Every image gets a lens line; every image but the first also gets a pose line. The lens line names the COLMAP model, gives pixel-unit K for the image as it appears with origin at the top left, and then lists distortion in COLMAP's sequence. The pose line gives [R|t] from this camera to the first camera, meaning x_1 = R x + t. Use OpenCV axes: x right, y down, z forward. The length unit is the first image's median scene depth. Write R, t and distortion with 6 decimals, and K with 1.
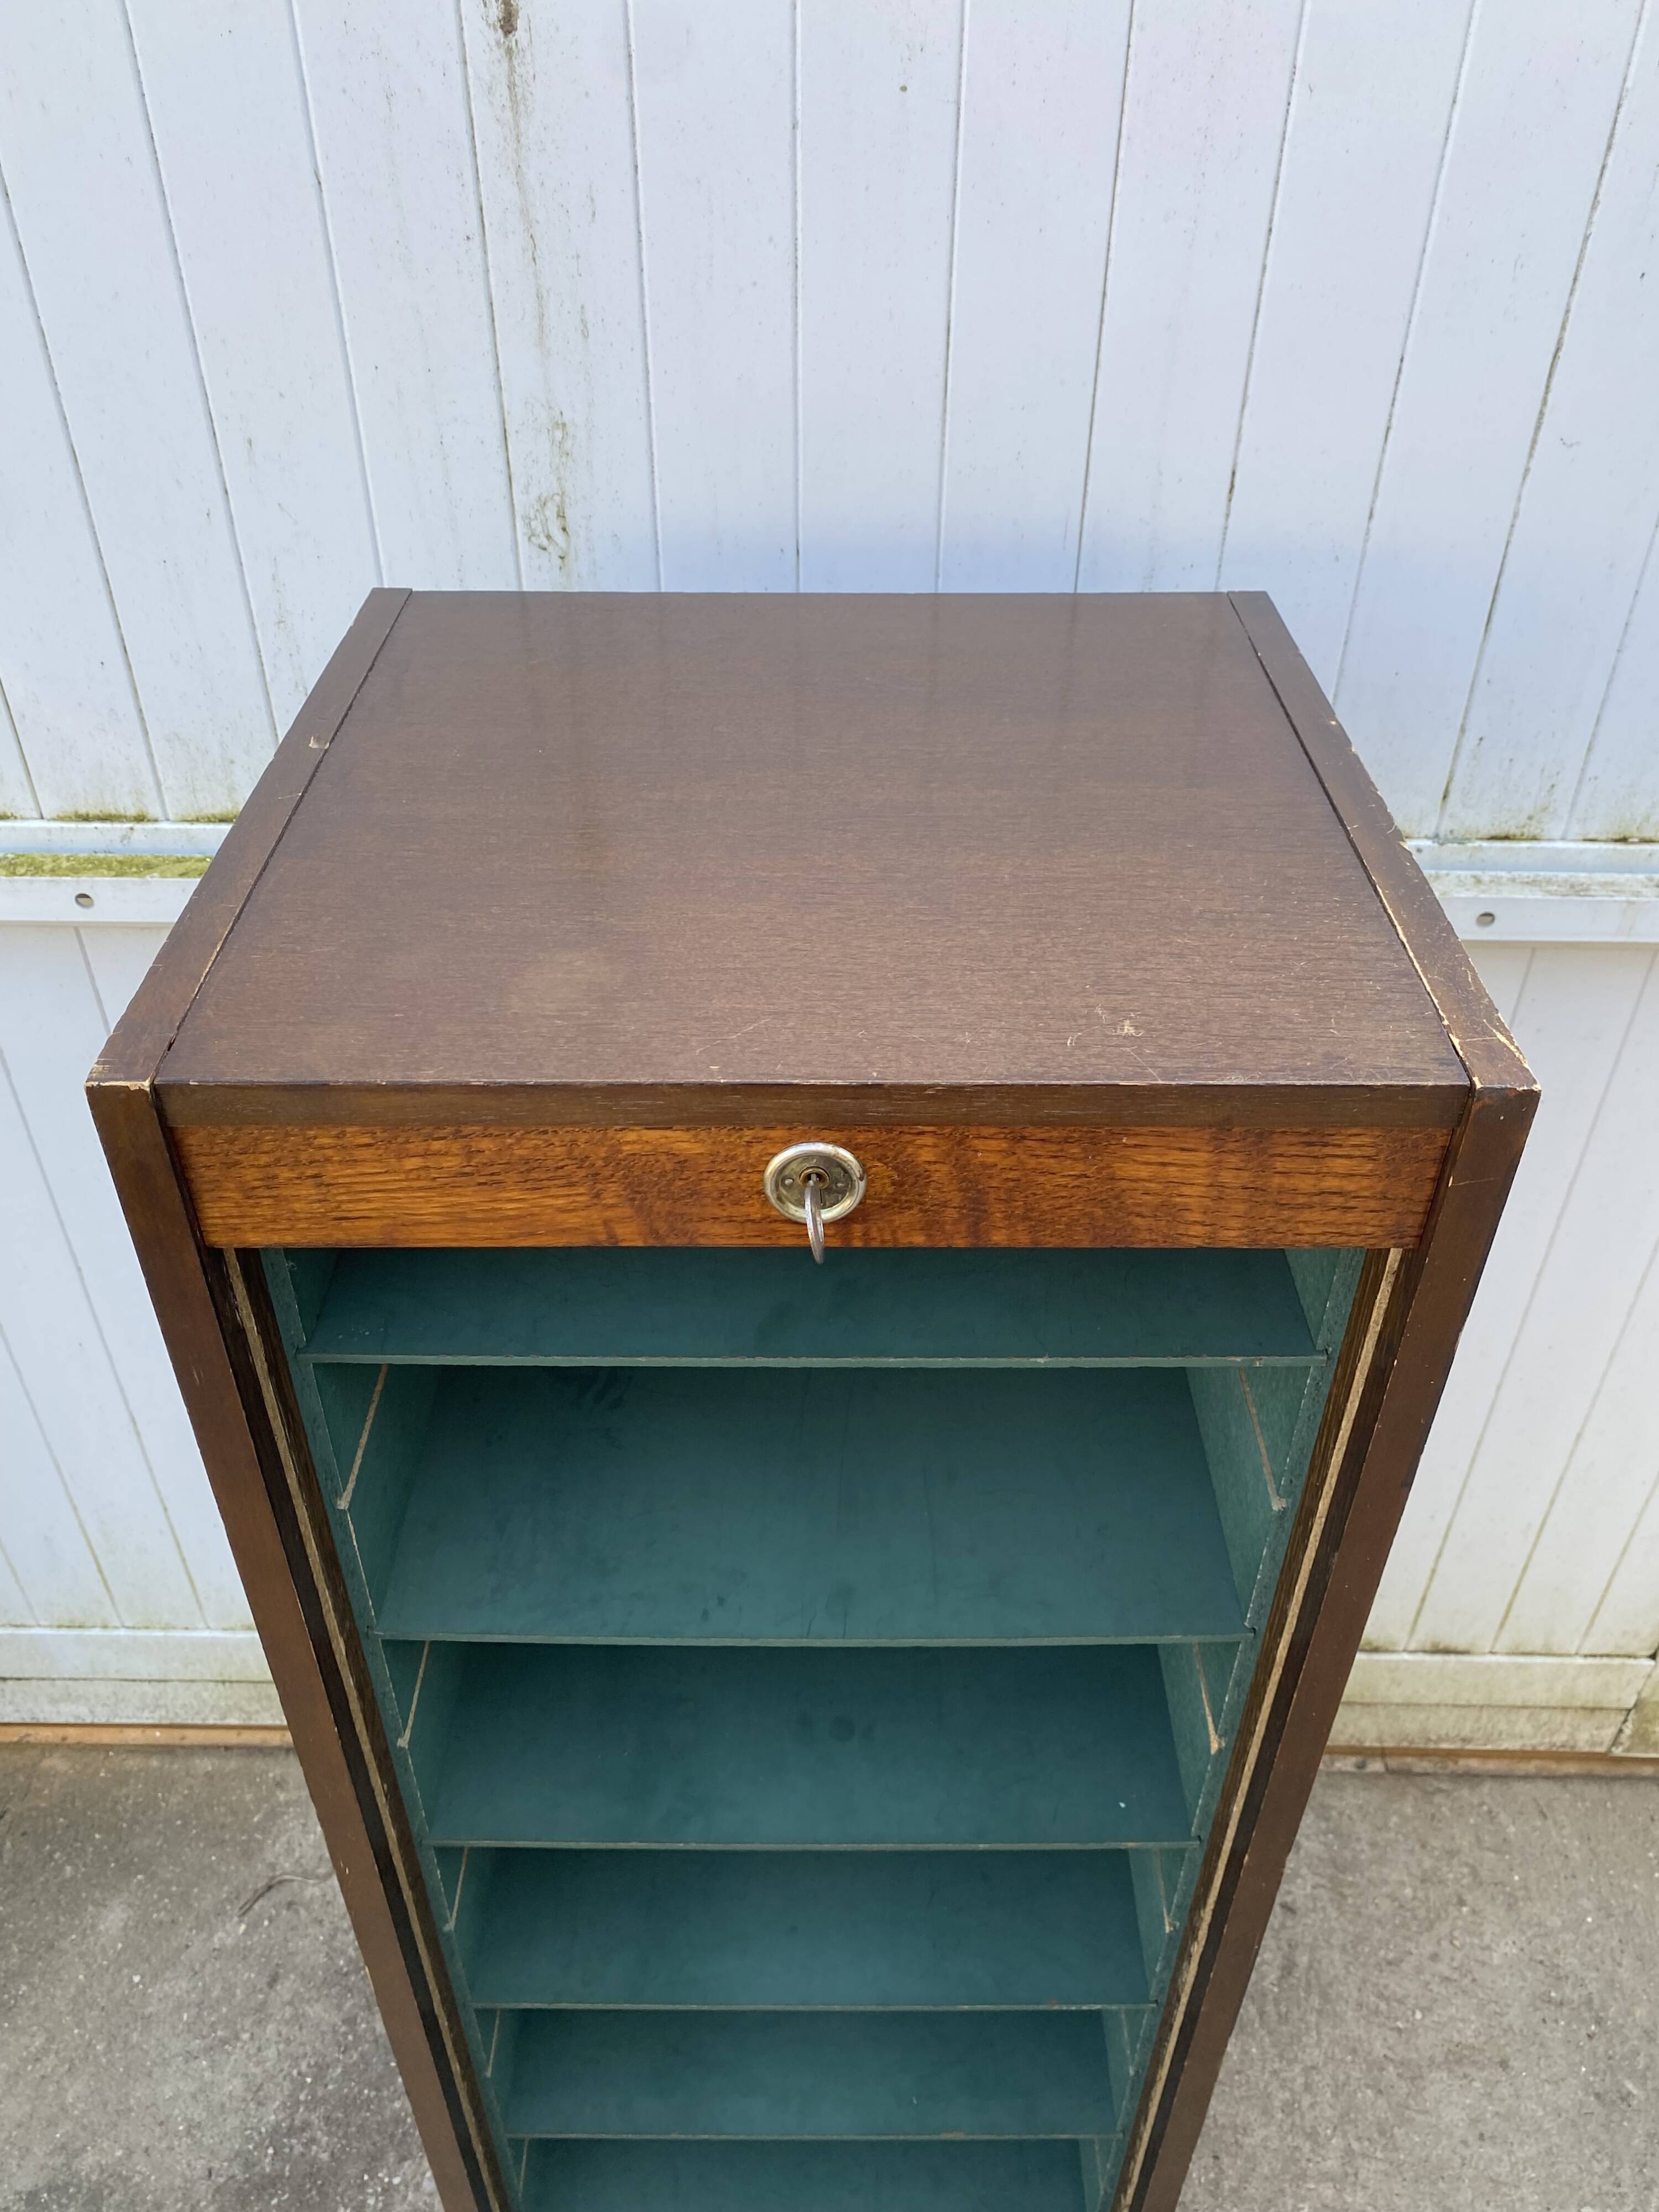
lens RADIAL K [[1695.8, 0, 824.4], [0, 1695.8, 1084.3], [0, 0, 1]] dist [0.019237, -0.016894]
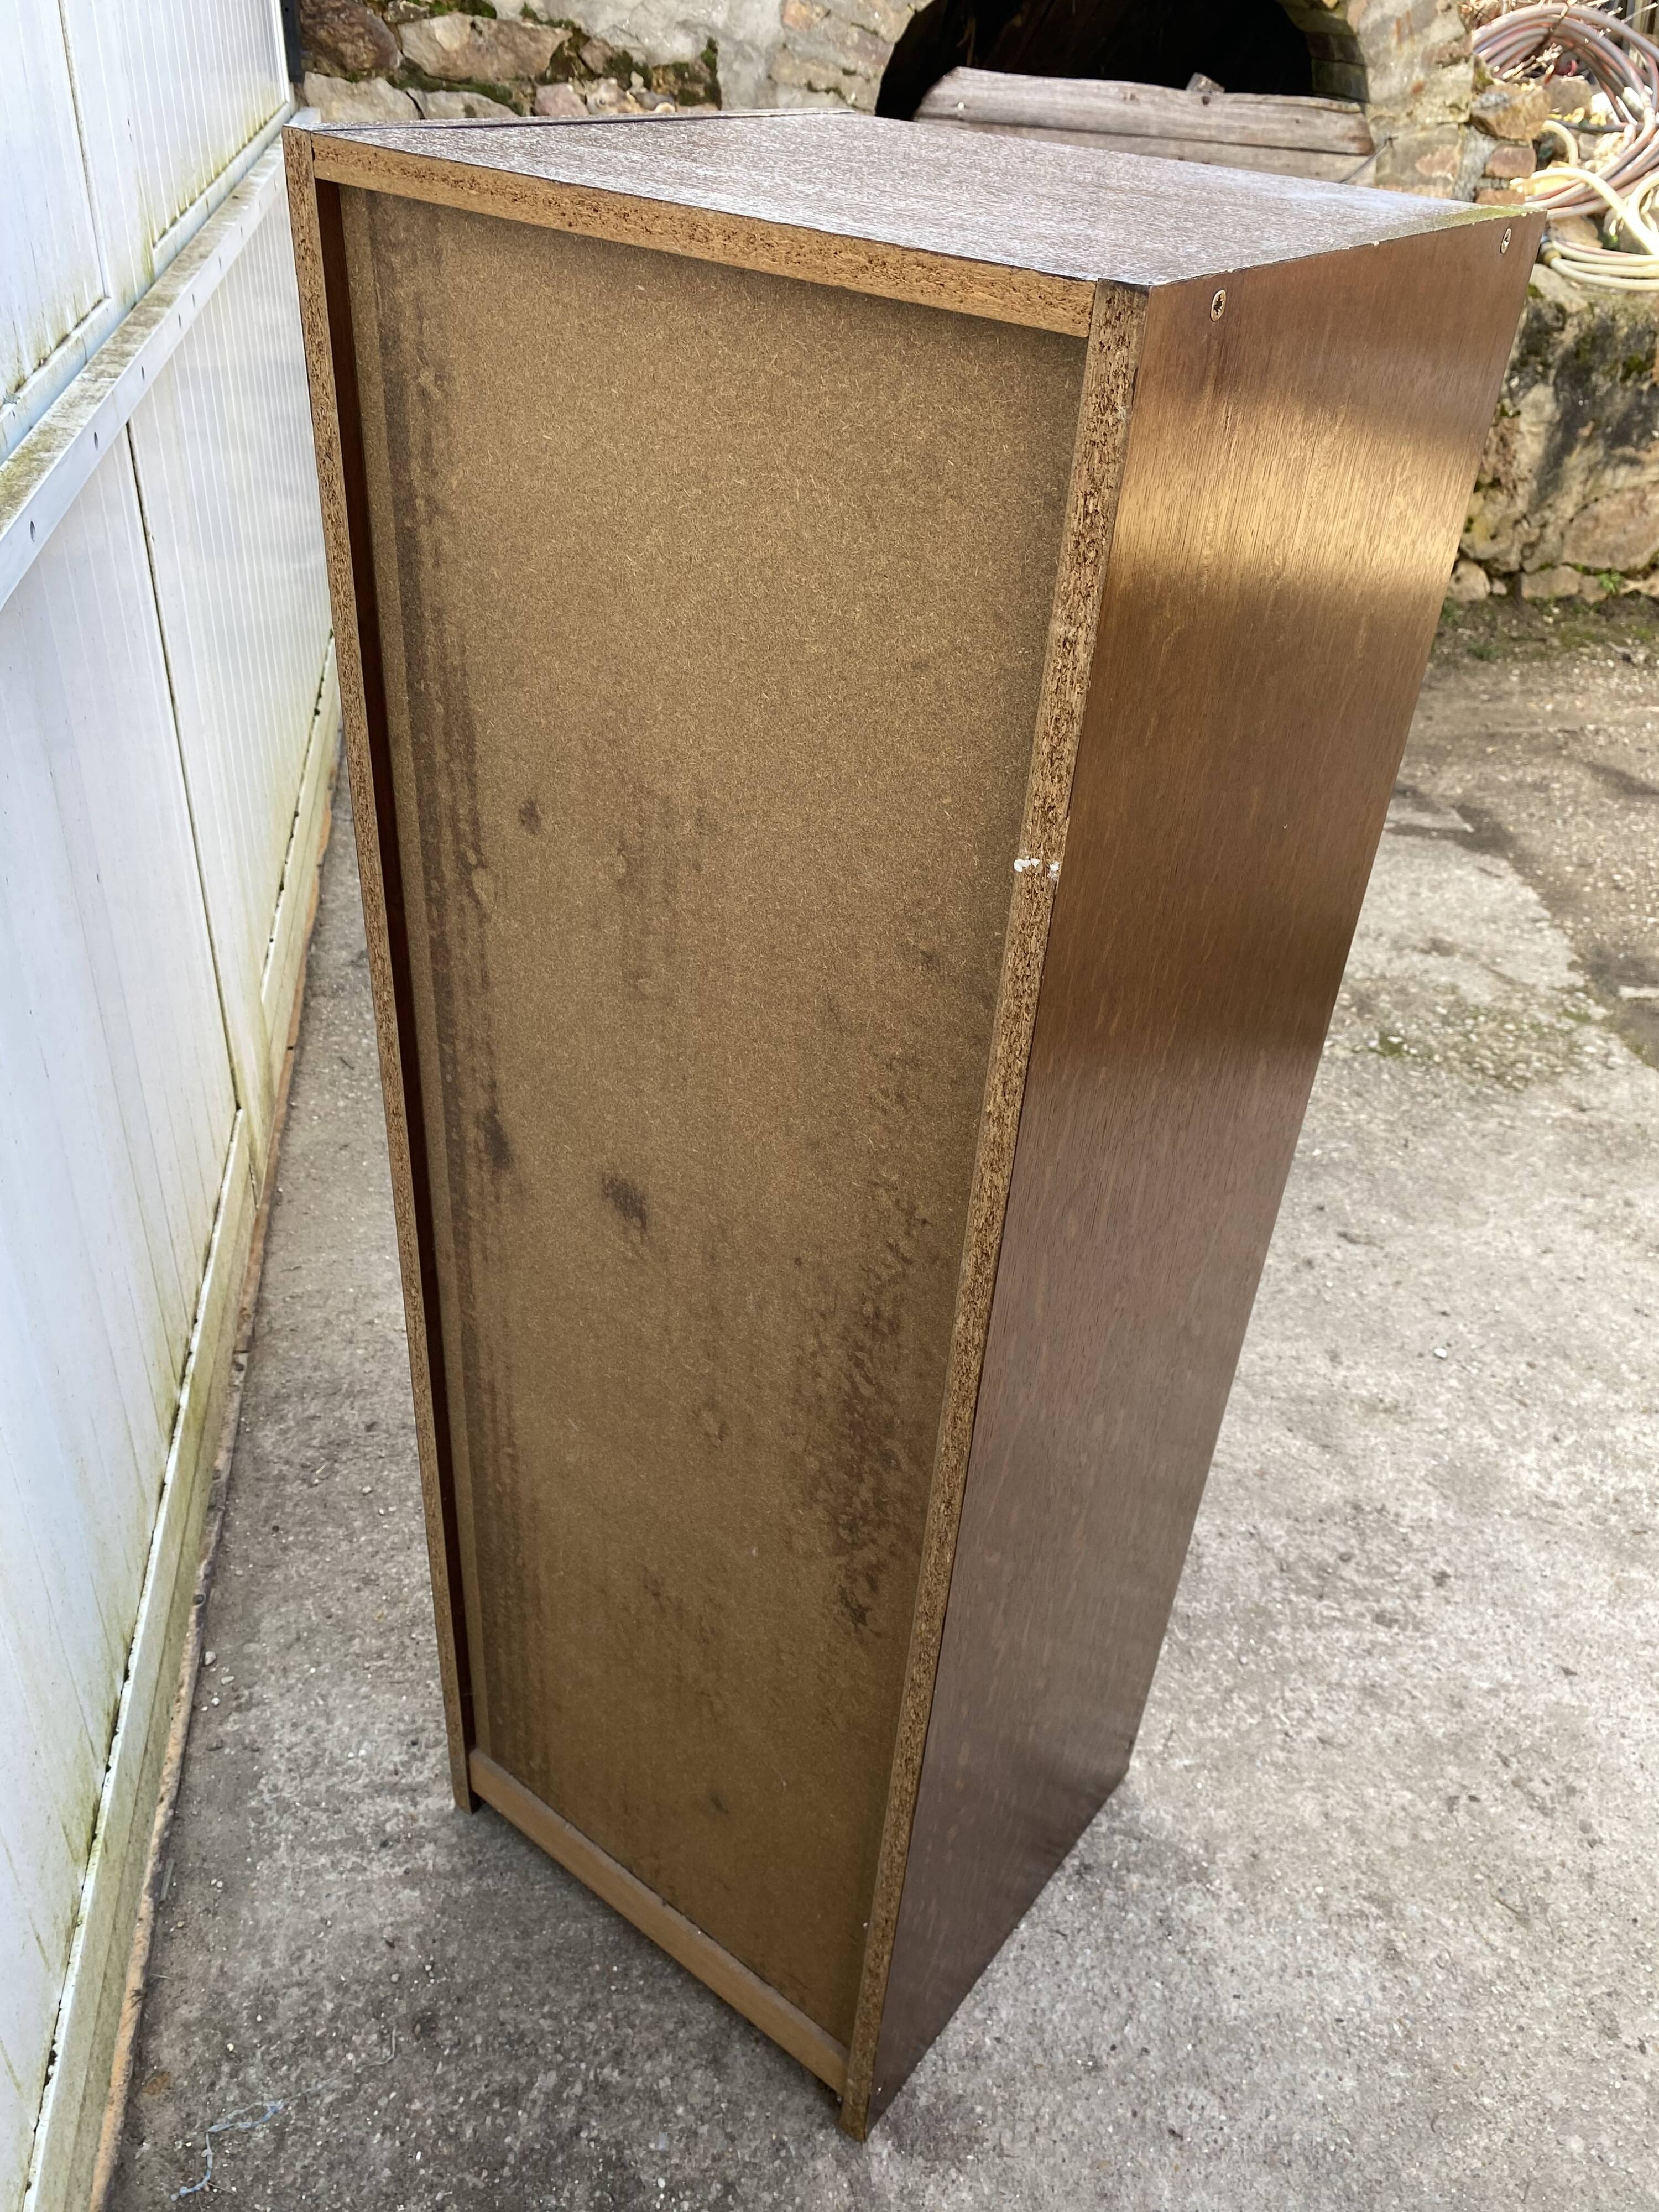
lens RADIAL K [[1695.8, 0, 852.5], [0, 1695.8, 1091.2], [0, 0, 1]] dist [0.019237, -0.016894]
pose [[-0.197550, -0.563902, 0.801866, -1.005621], [0.534469, 0.623758, 0.570323, -0.234341], [-0.821777, 0.541240, 0.178165, 0.706133]]
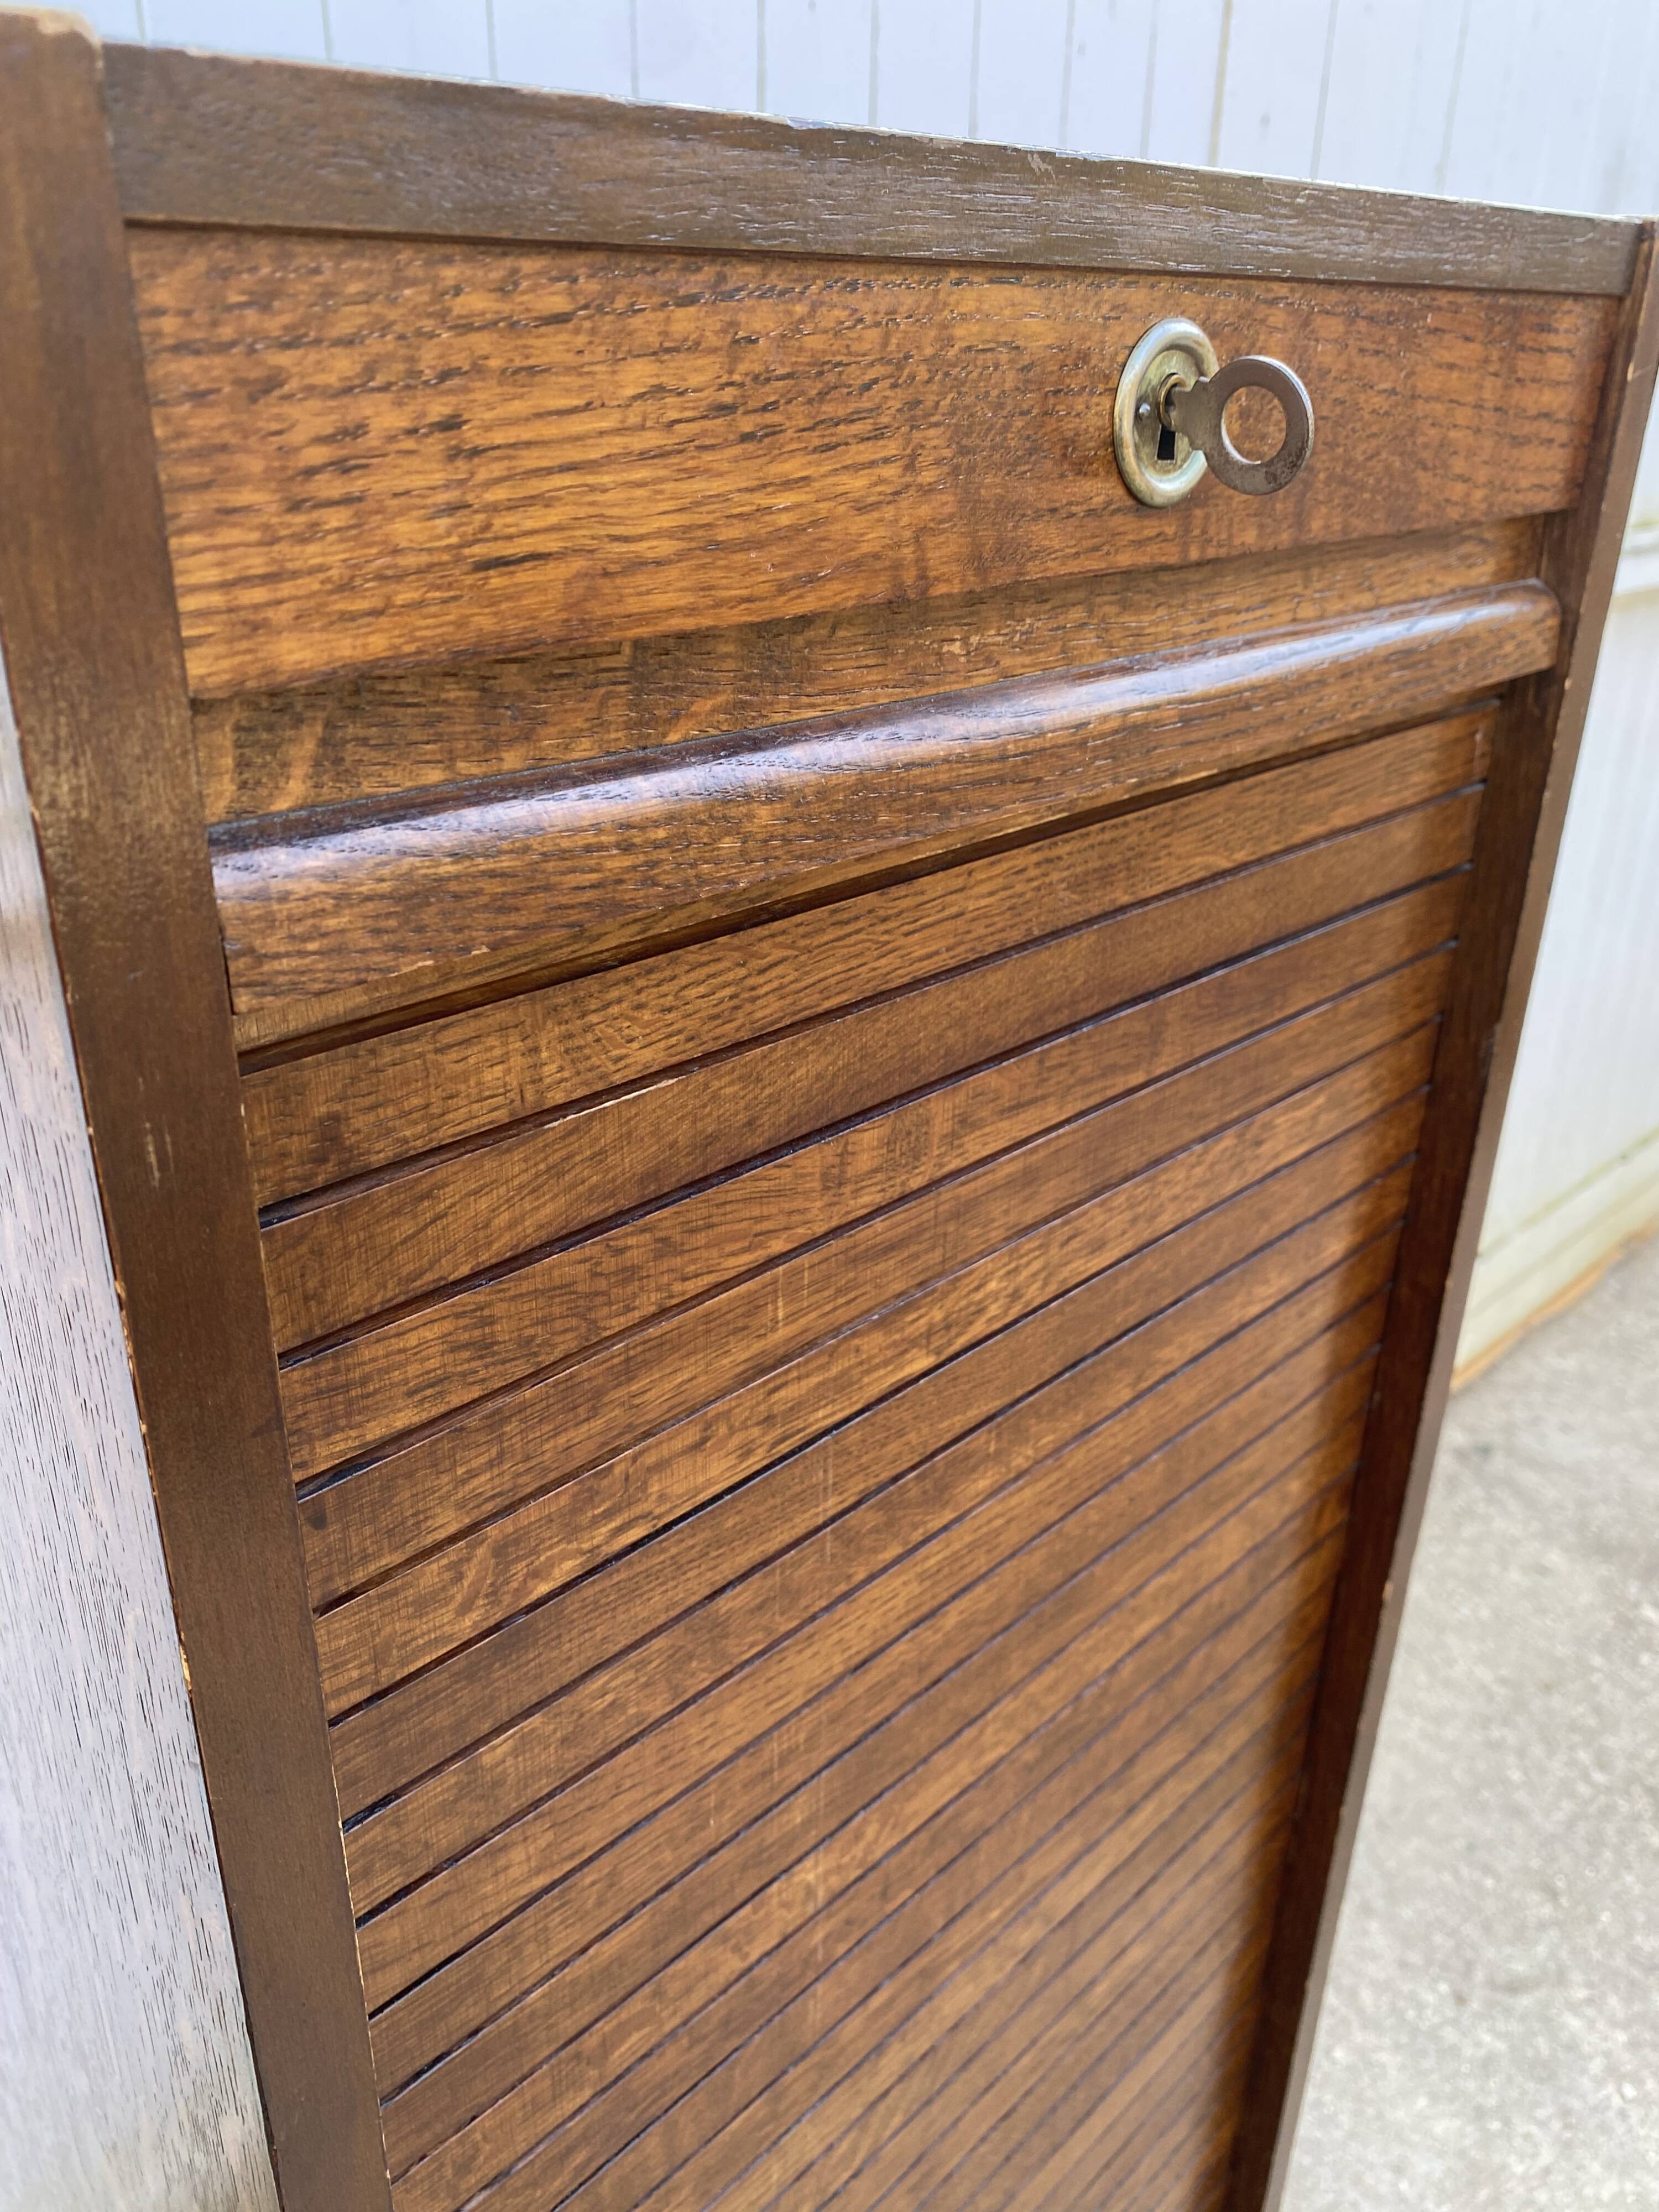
lens RADIAL K [[1695.8, 0, 877.8], [0, 1695.8, 1080.0], [0, 0, 1]] dist [0.019237, -0.016894]
pose [[0.696602, -0.282745, 0.659394, -0.319246], [0.415261, 0.908372, -0.049187, 0.153205], [-0.585068, 0.308085, 0.750186, 0.403452]]
